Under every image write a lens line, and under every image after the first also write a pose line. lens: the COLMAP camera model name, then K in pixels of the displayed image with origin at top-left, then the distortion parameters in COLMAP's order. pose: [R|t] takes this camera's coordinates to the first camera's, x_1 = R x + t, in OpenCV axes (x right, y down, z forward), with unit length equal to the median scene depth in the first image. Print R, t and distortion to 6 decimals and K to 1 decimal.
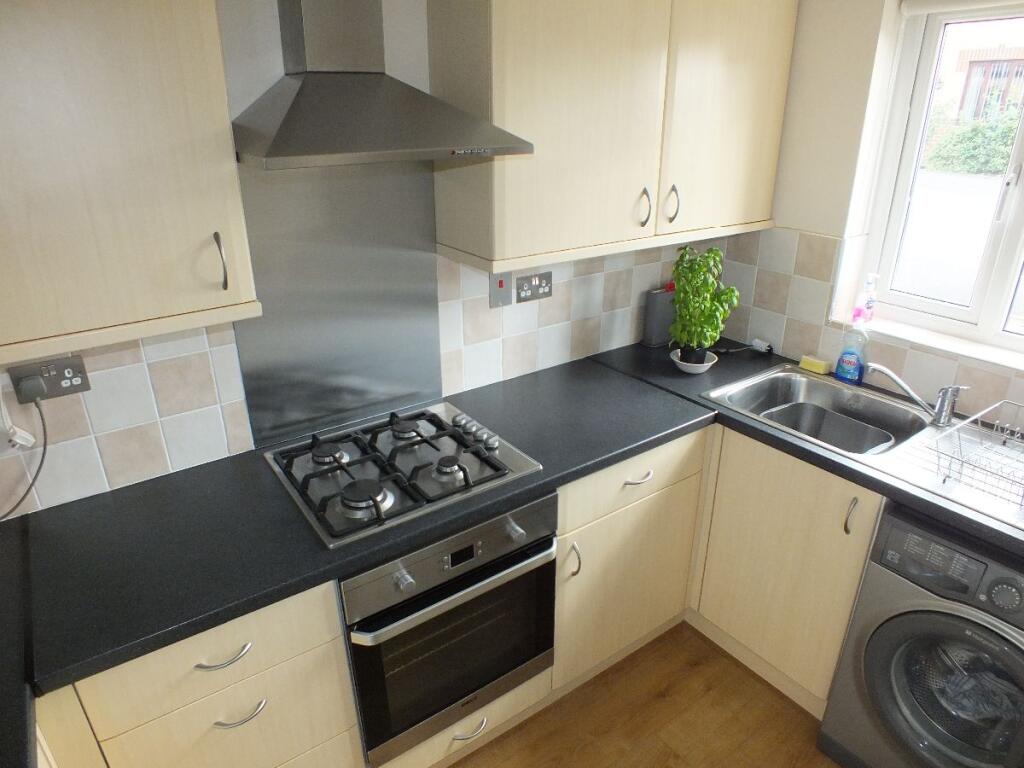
lens RADIAL K [[668.2, 0, 512.2], [0, 668.2, 378.5], [0, 0, 1]] dist [0.003491, -0.000718]
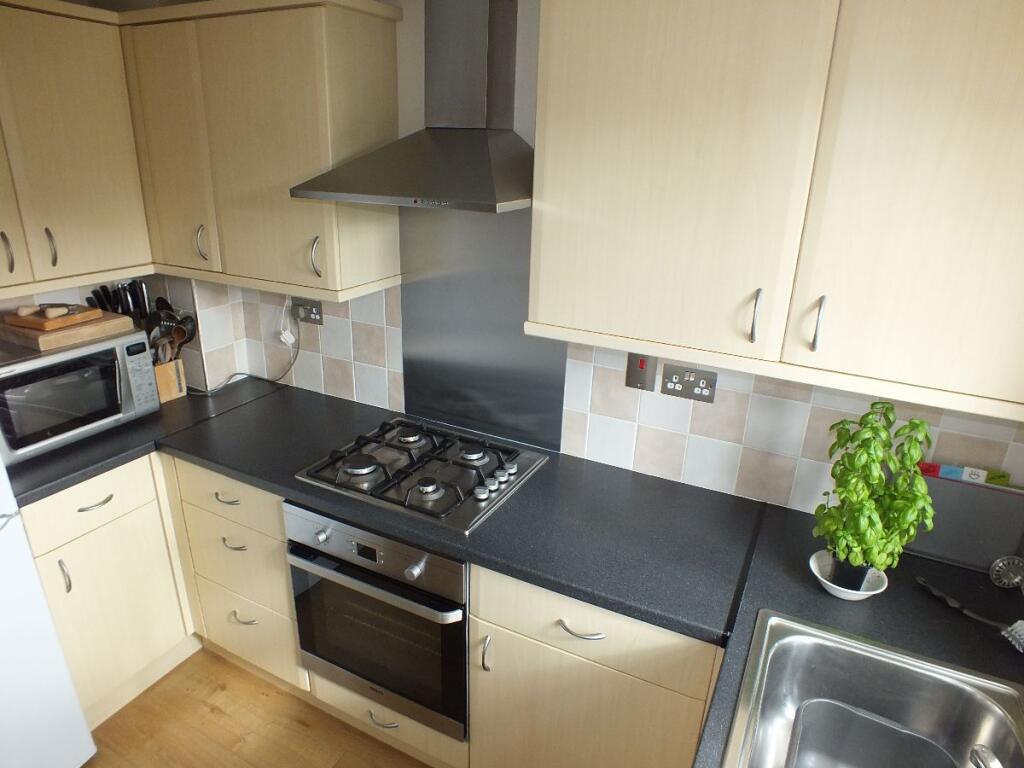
lens RADIAL K [[636.7, 0, 512.3], [0, 636.7, 390.1], [0, 0, 1]] dist [-0.043361, -0.000042]
pose [[0.475094, 0.331553, -0.815082, 0.606735], [-0.384701, 0.911345, 0.146477, -0.169356], [0.791385, 0.243973, 0.560523, 0.407569]]
